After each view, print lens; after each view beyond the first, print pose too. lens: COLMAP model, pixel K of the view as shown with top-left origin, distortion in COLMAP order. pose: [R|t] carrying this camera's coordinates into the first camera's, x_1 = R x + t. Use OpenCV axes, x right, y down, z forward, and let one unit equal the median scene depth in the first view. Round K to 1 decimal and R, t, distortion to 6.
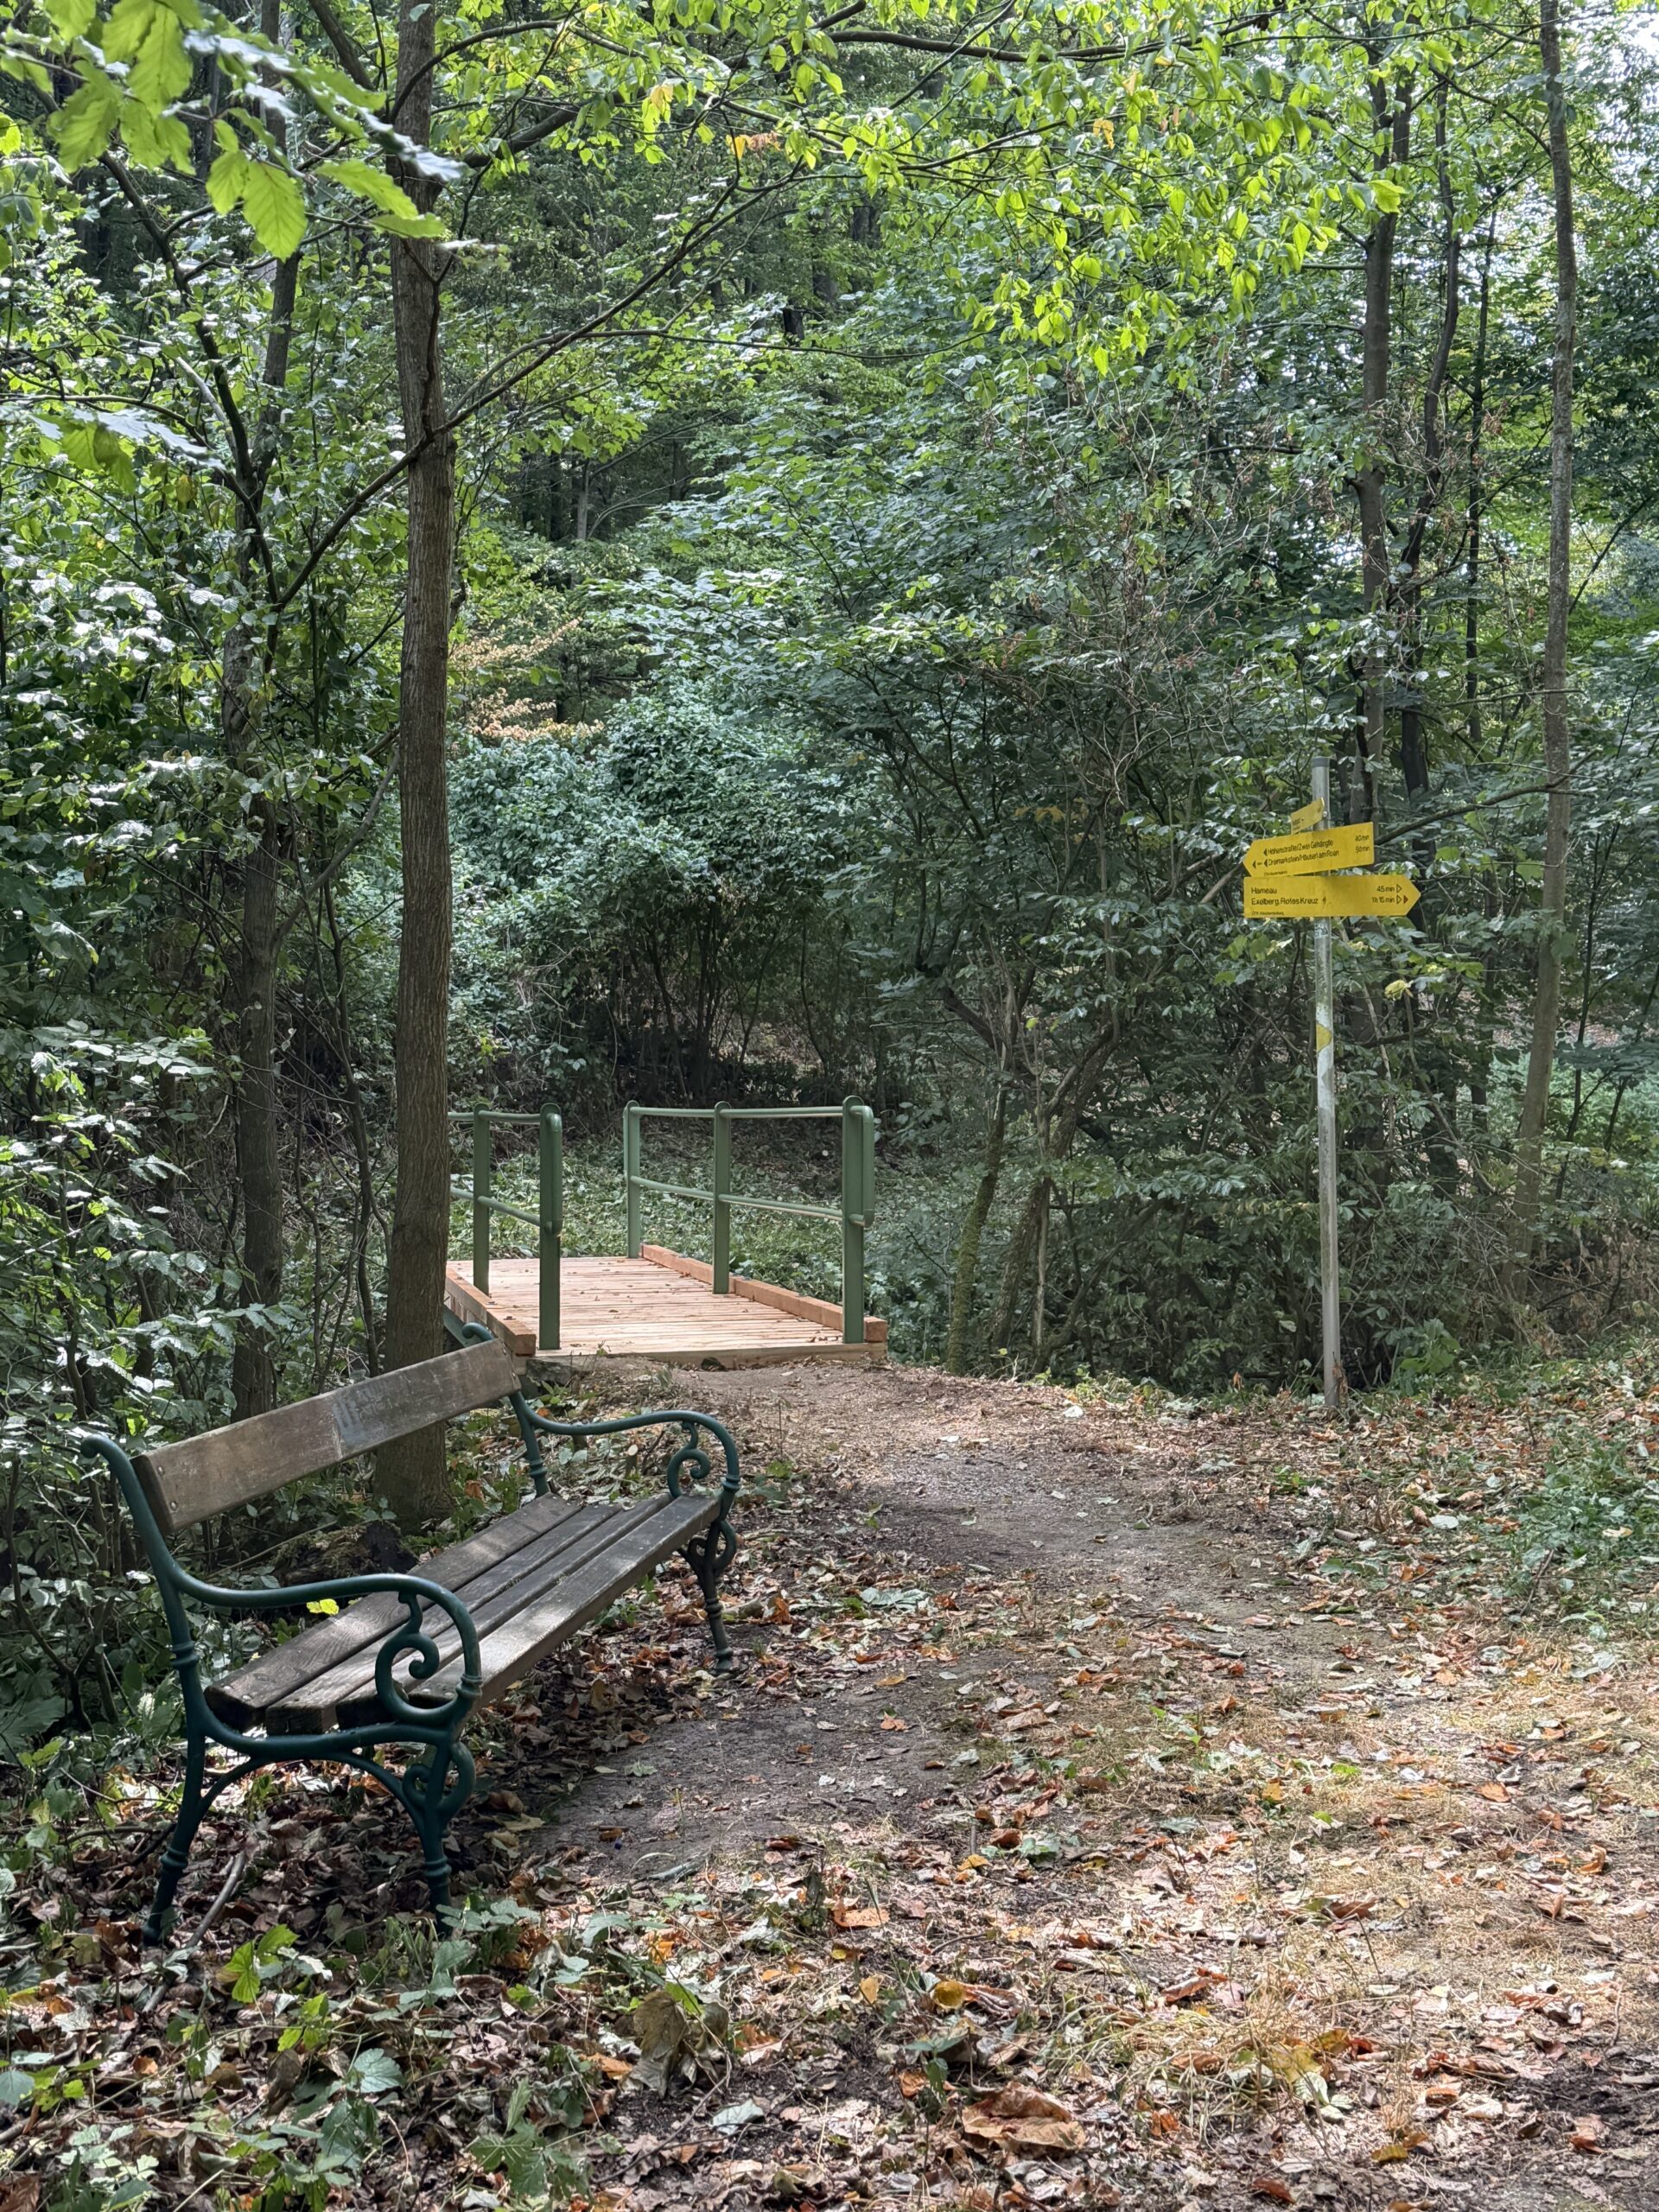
lens RADIAL K [[2633.8, 0, 829.5], [0, 2633.8, 1106.0], [0, 0, 1]] dist [0.131810, -0.019776]
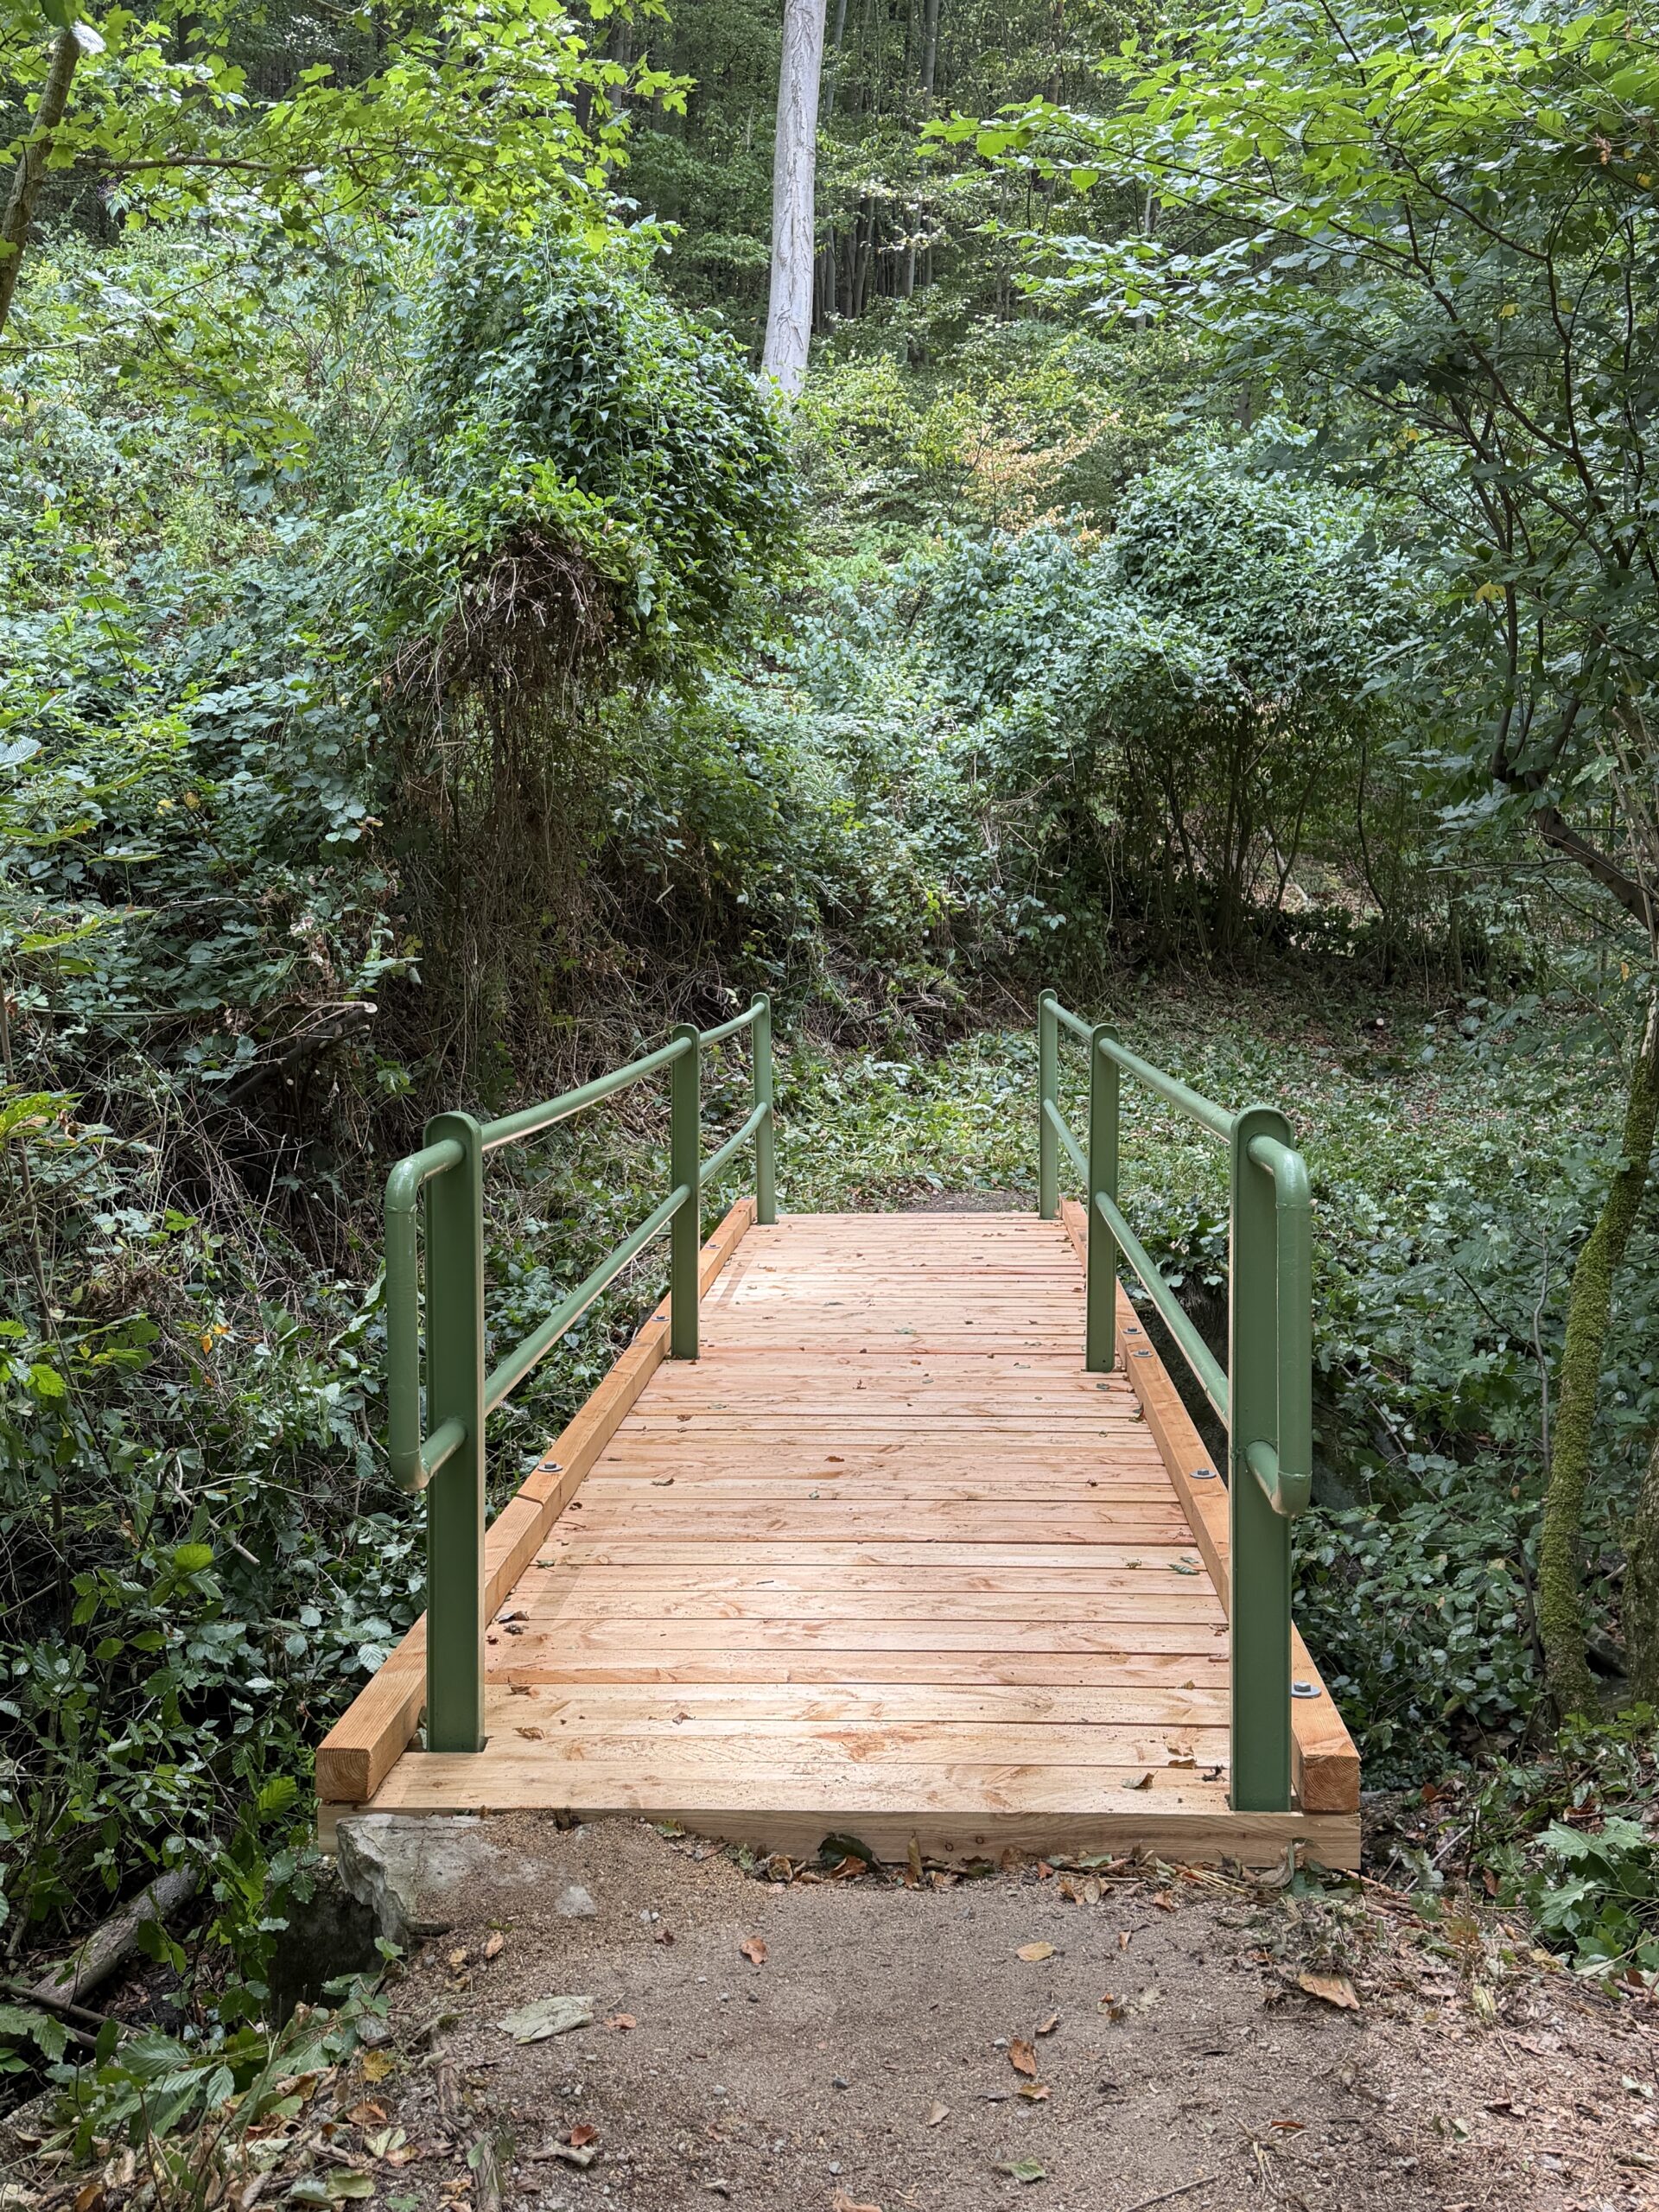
lens RADIAL K [[2102.5, 0, 829.5], [0, 2102.5, 1106.0], [0, 0, 1]] dist [0.187500, -0.406515]
pose [[0.962839, 0.019058, -0.269403, 0.013751], [0.003407, 0.996571, 0.082675, -0.012835], [0.270054, -0.080521, 0.959472, 0.342127]]
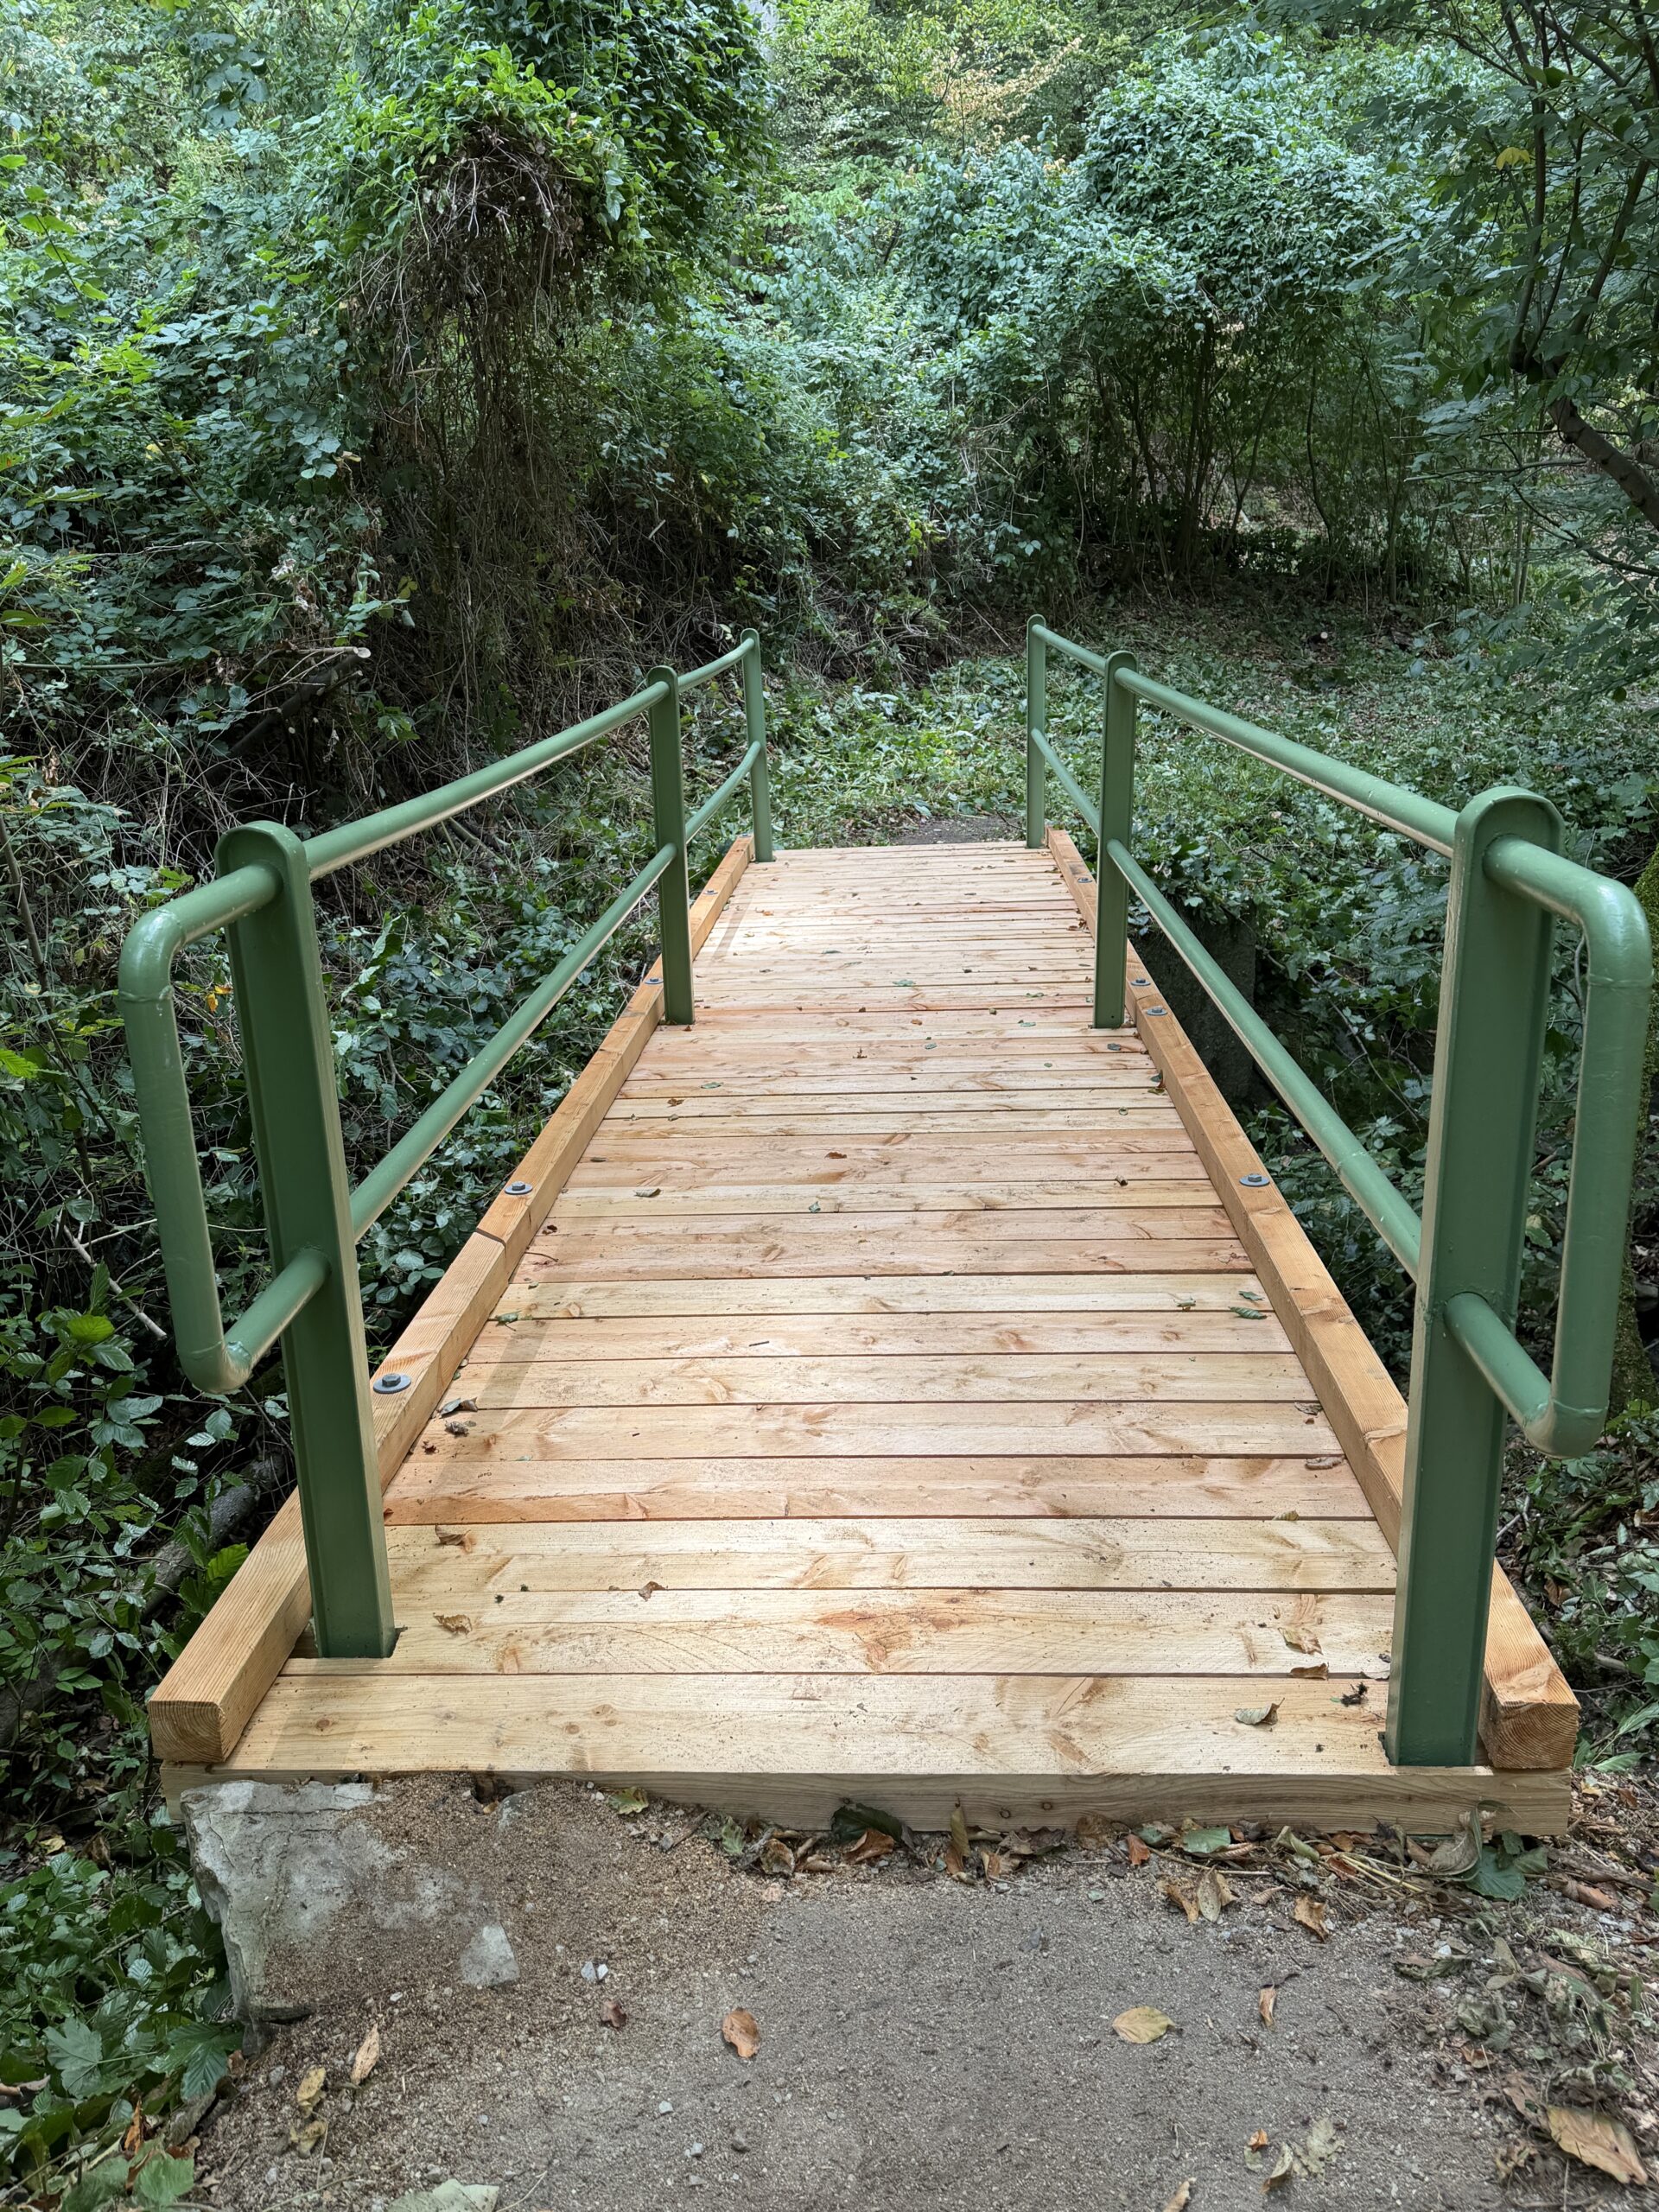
lens RADIAL K [[1690.3, 0, 829.5], [0, 1690.3, 1106.0], [0, 0, 1]] dist [0.129748, -0.223226]
pose [[0.963820, 0.049838, -0.261853, -0.003106], [0.031837, 0.953809, 0.298722, -0.010853], [0.264646, -0.296251, 0.917714, 0.404271]]
